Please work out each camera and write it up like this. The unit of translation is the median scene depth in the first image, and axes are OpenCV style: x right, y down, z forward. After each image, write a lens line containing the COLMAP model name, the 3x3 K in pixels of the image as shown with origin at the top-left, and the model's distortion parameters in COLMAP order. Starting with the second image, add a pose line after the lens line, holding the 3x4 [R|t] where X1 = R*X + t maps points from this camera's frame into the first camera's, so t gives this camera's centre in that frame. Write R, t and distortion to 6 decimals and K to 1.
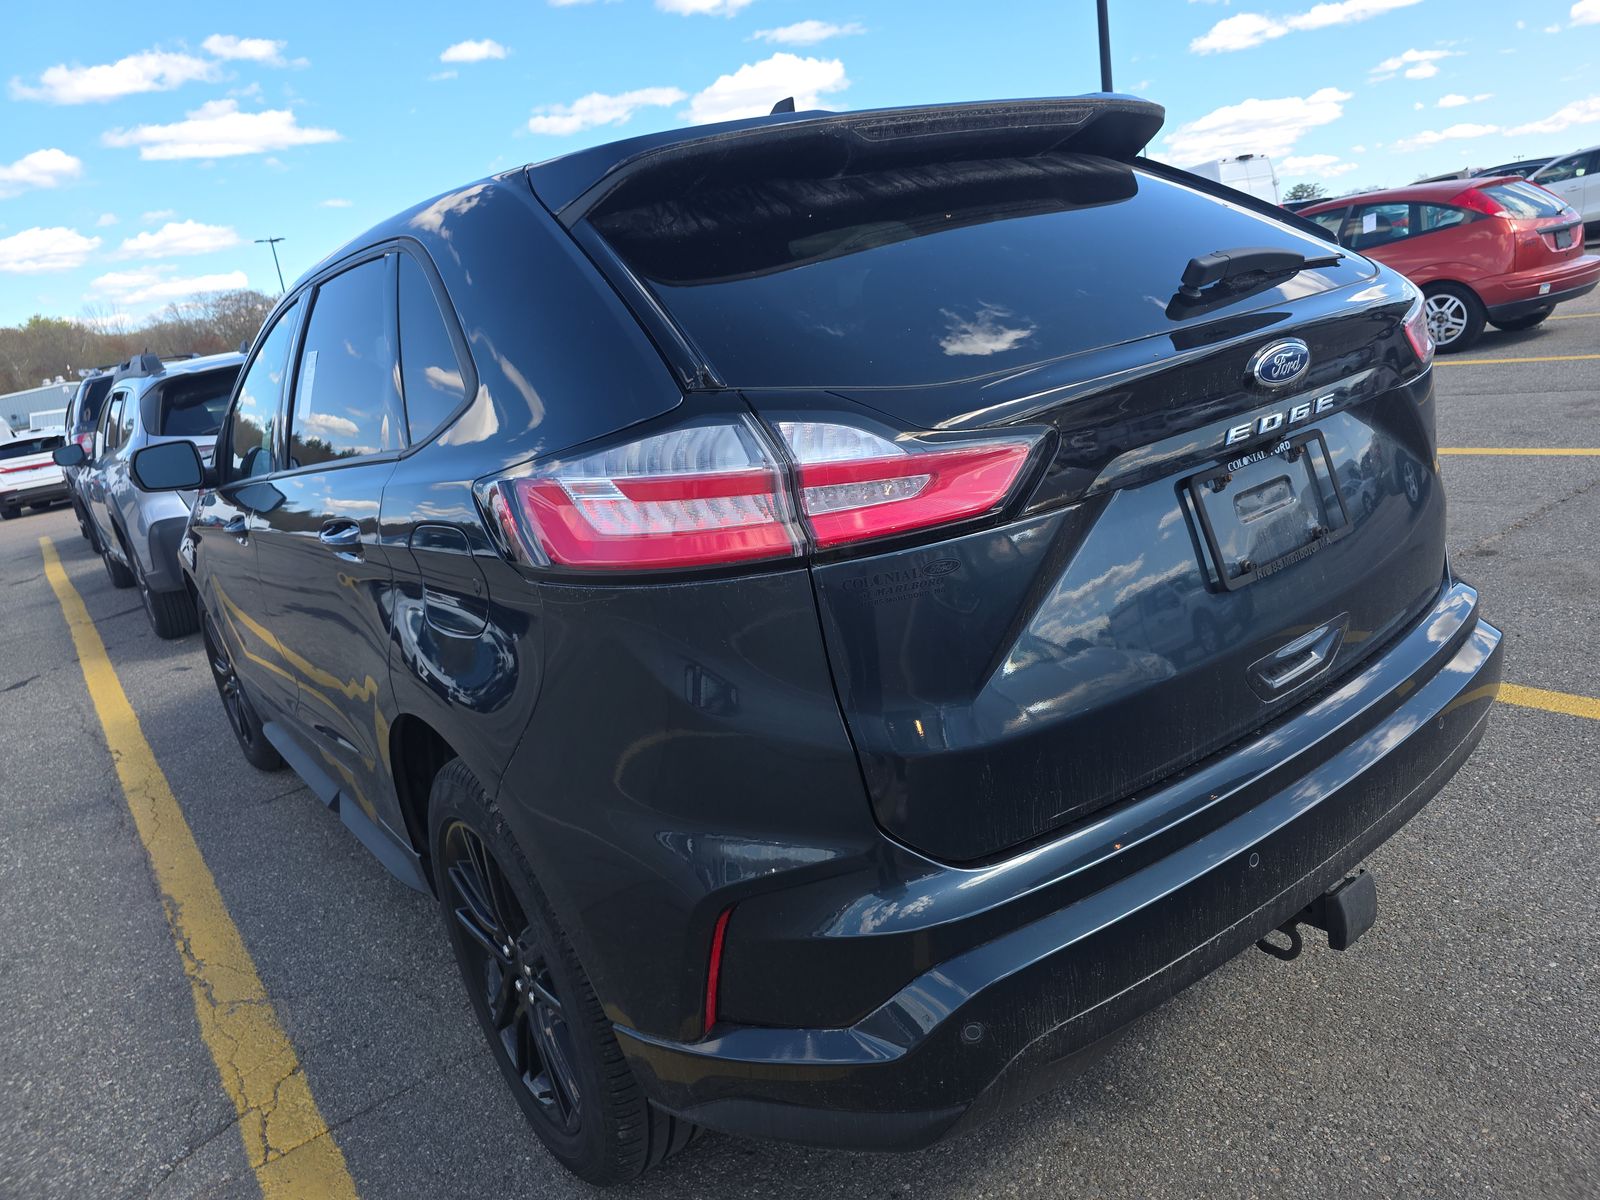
lens RADIAL K [[1080.3, 0, 799.0], [0, 1080.3, 577.2], [0, 0, 1]] dist [0.038323, -0.031361]
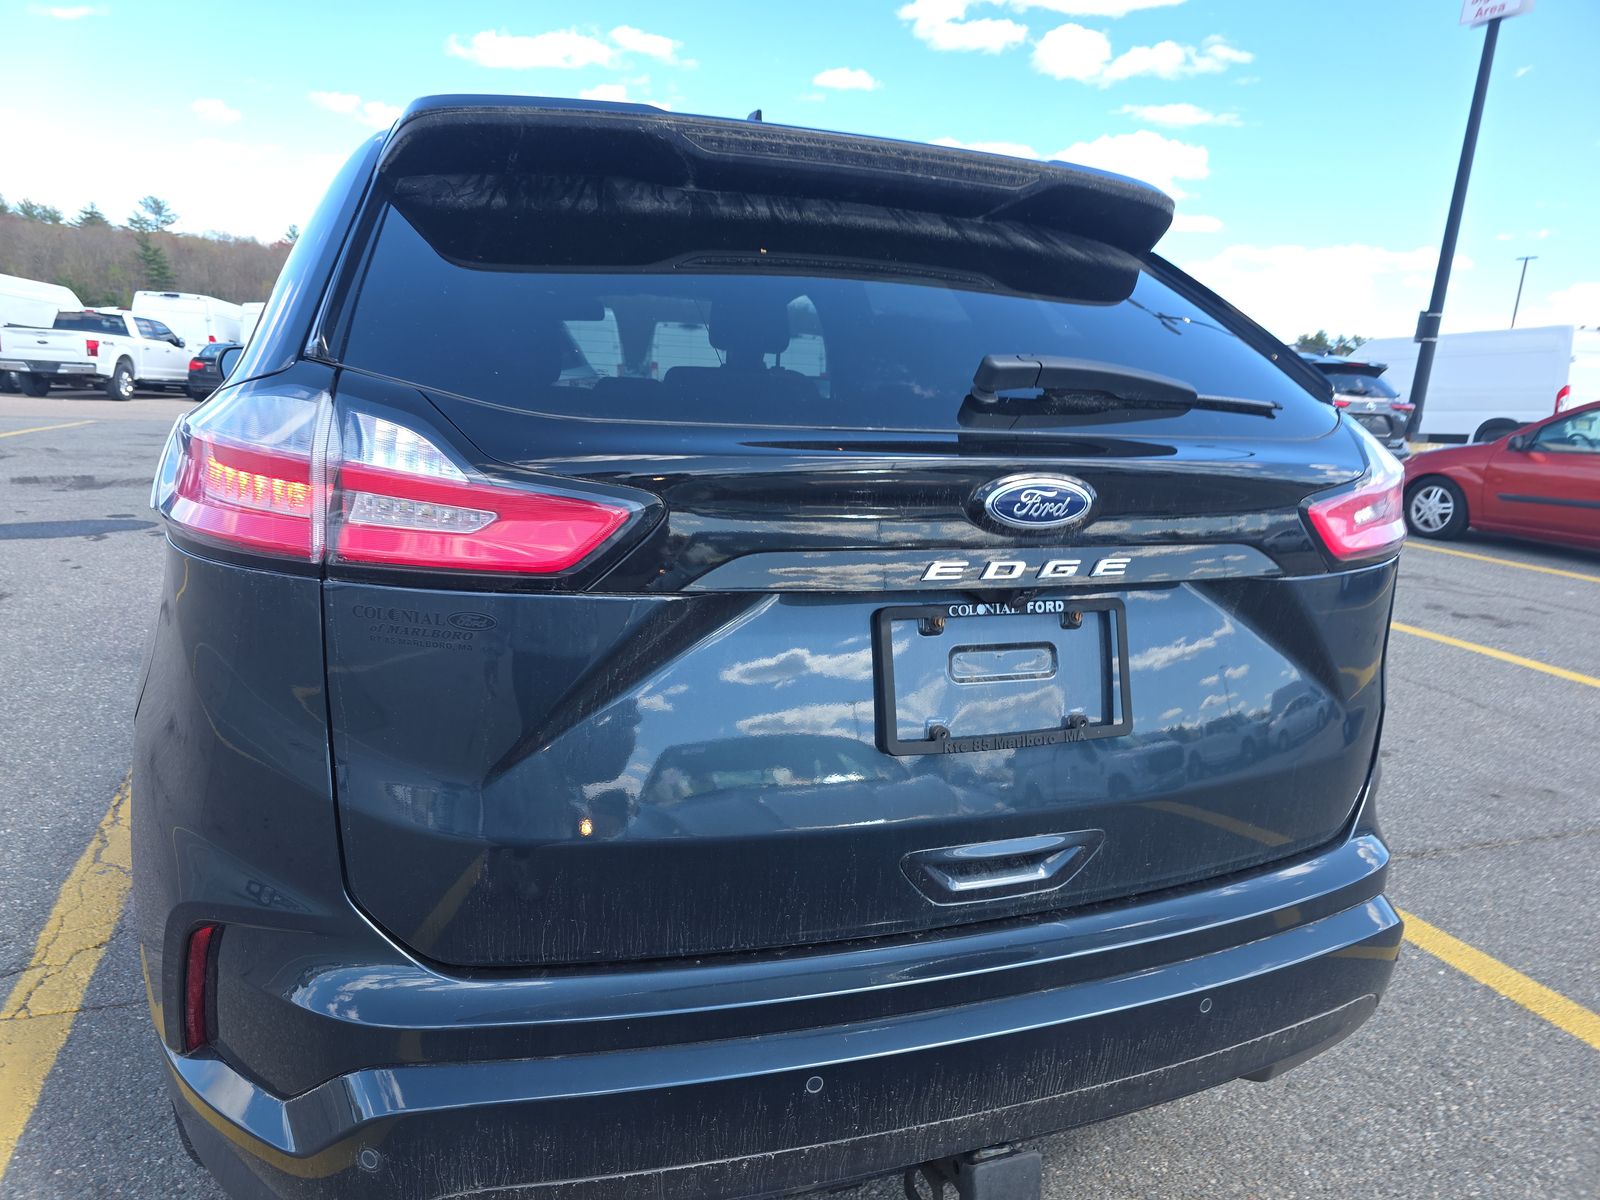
lens RADIAL K [[1066.8, 0, 800.0], [0, 1066.8, 600.0], [0, 0, 1]] dist [0.042466, -0.038755]
pose [[0.938972, 0.267601, -0.216151, 0.326137], [-0.271340, 0.962399, 0.012762, -0.062644], [0.211438, 0.046667, 0.976277, 0.137185]]
